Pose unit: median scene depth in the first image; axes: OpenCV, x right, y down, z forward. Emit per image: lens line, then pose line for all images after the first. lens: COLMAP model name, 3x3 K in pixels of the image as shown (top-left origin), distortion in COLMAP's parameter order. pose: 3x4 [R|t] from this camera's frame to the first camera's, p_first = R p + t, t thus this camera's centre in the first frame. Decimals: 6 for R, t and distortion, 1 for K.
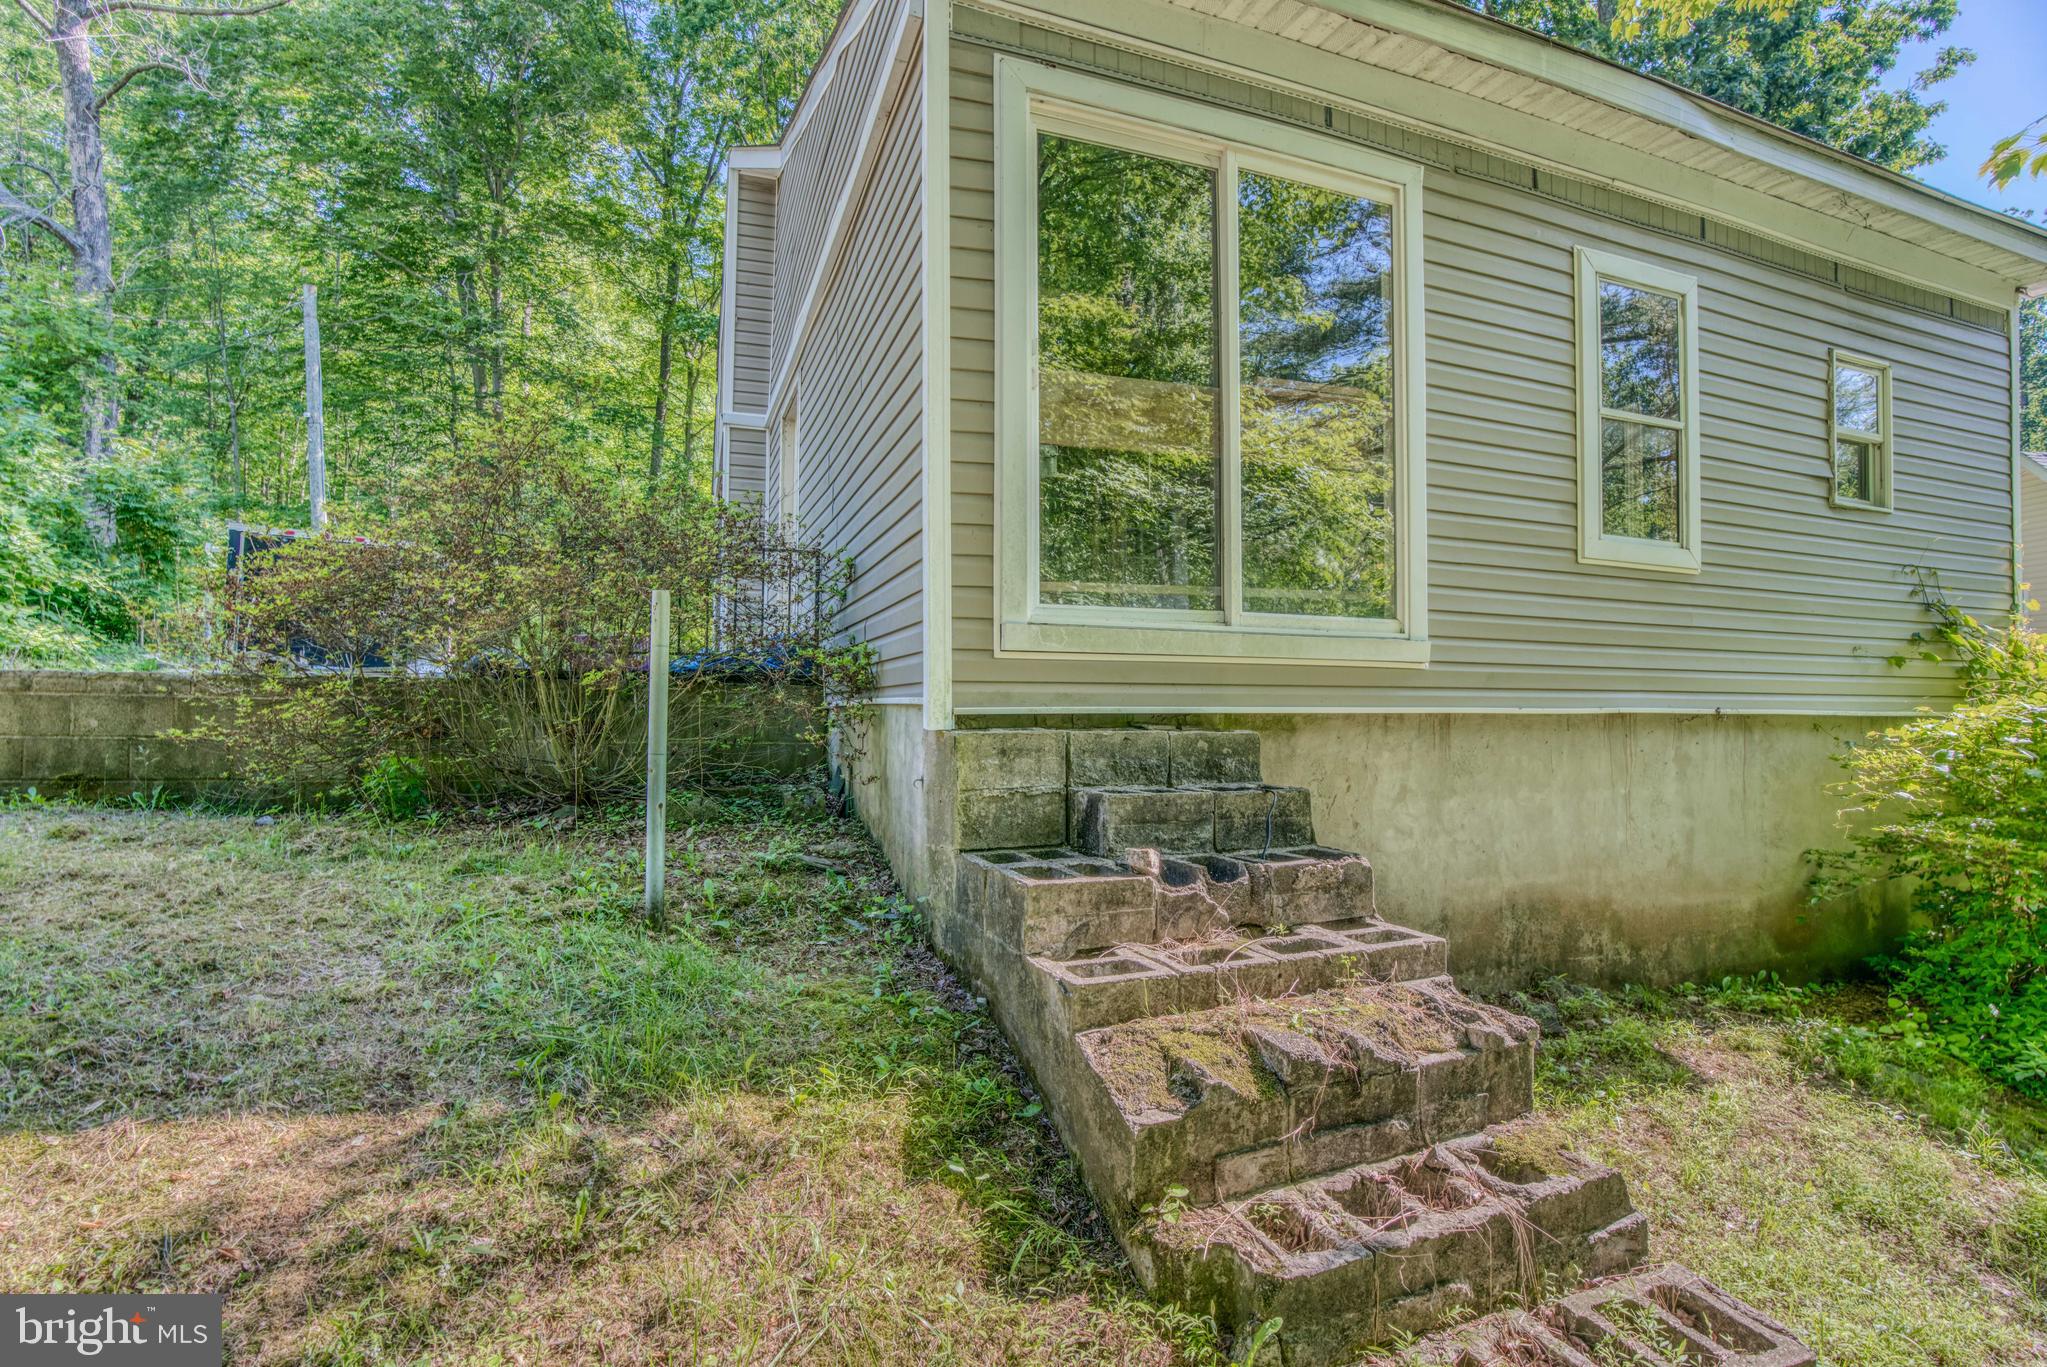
lens RADIAL K [[943.3, 0, 1025.6], [0, 943.3, 684.8], [0, 0, 1]] dist [-0.063120, 0.022554]
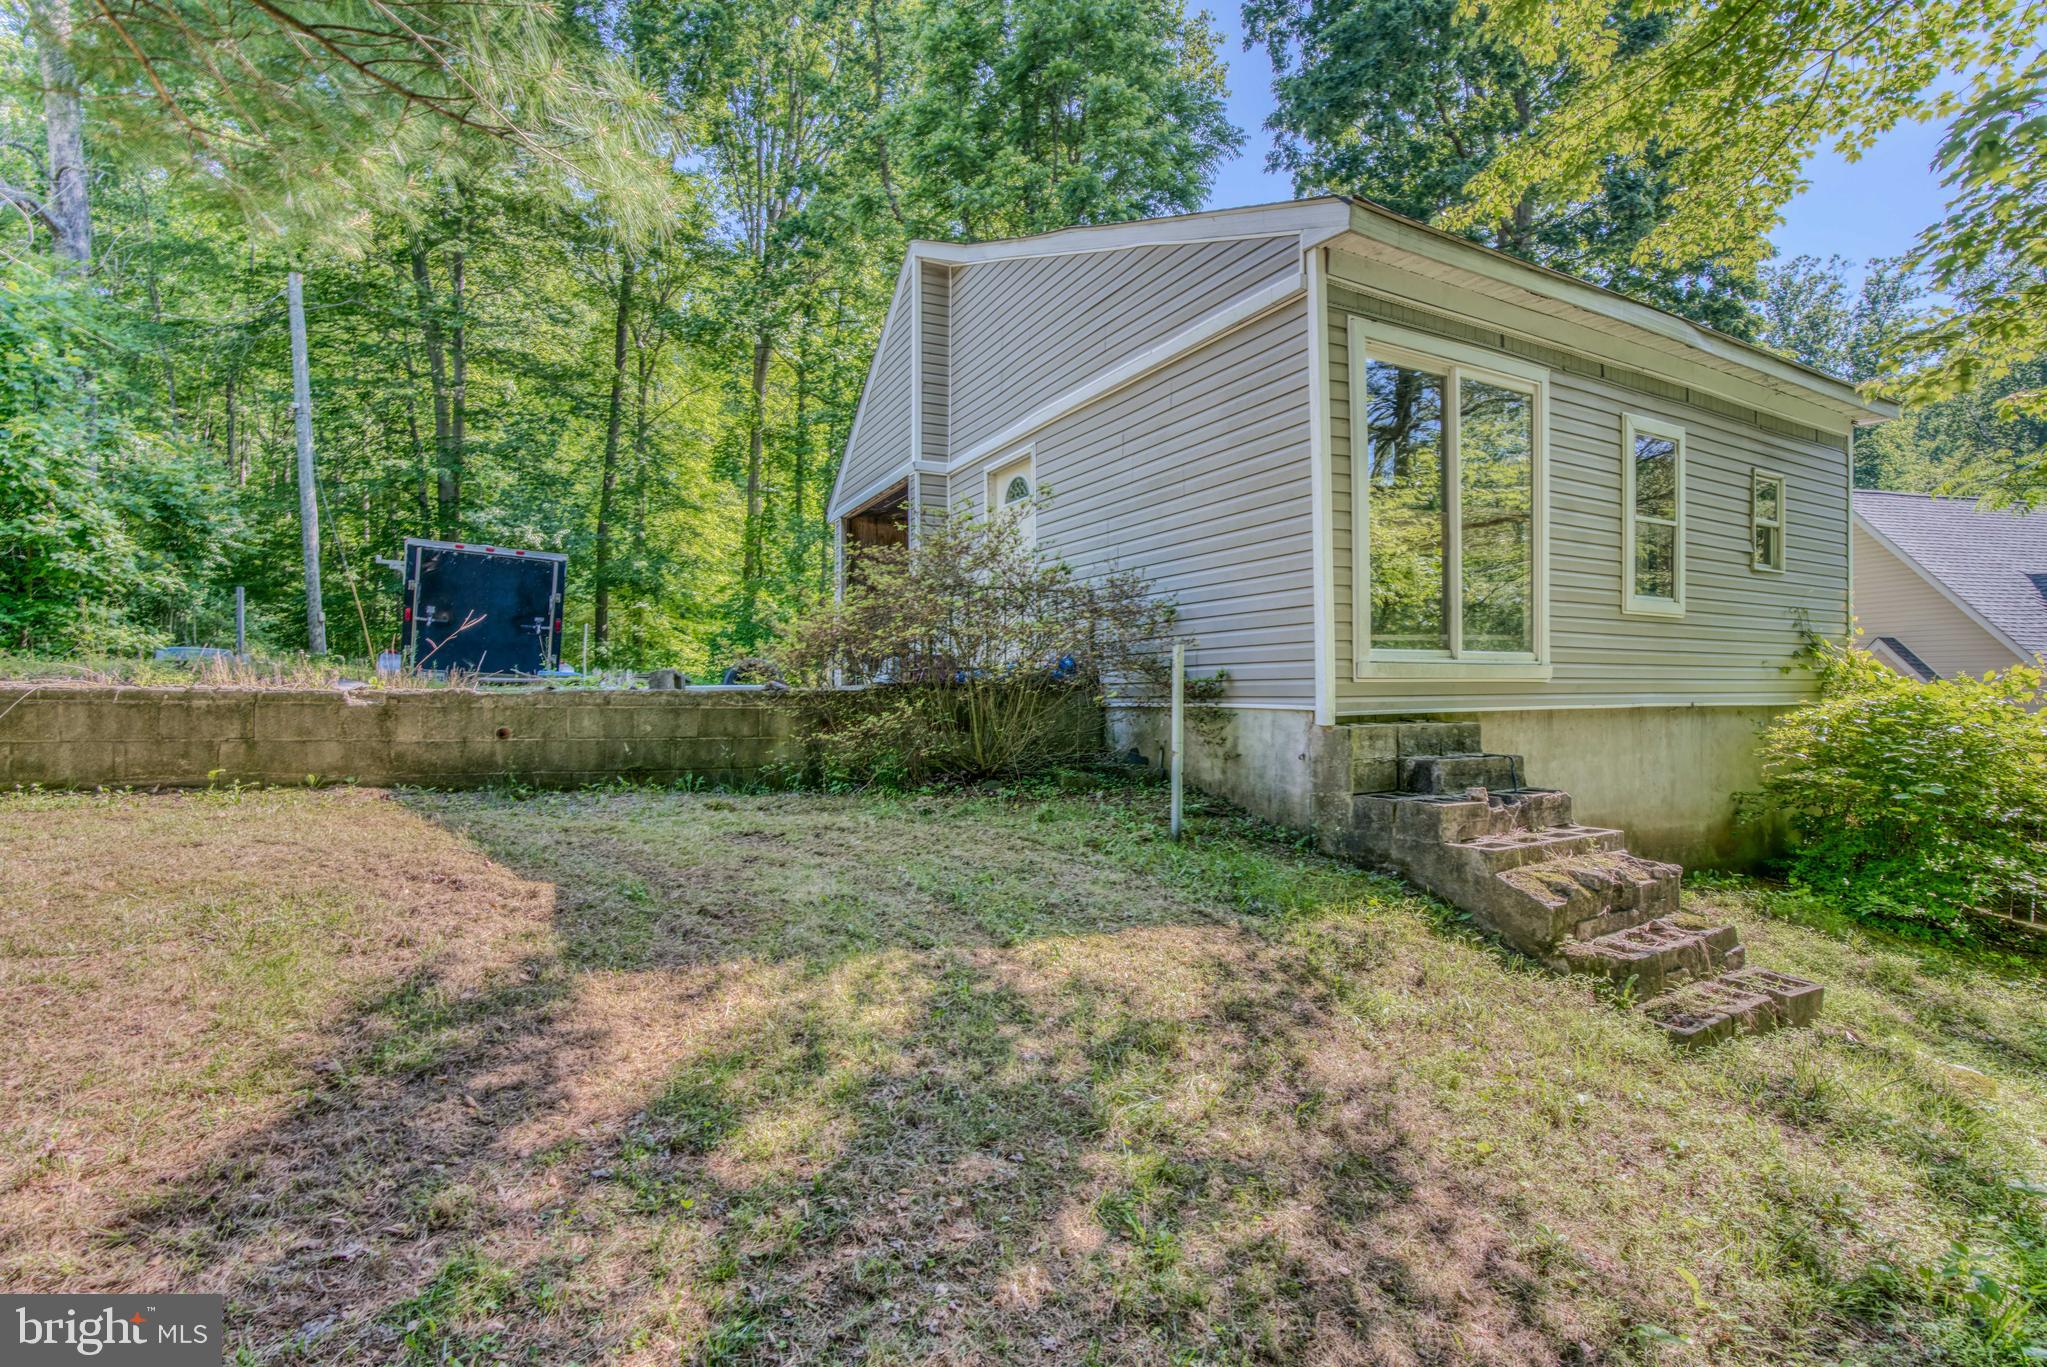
lens RADIAL K [[943.3, 0, 1026.7], [0, 943.3, 687.6], [0, 0, 1]] dist [-0.063120, 0.022554]
pose [[0.991487, -0.007644, 0.129981, -0.649674], [0.004522, 0.999695, 0.024294, -0.048366], [-0.130127, -0.023500, 0.991219, -0.463739]]
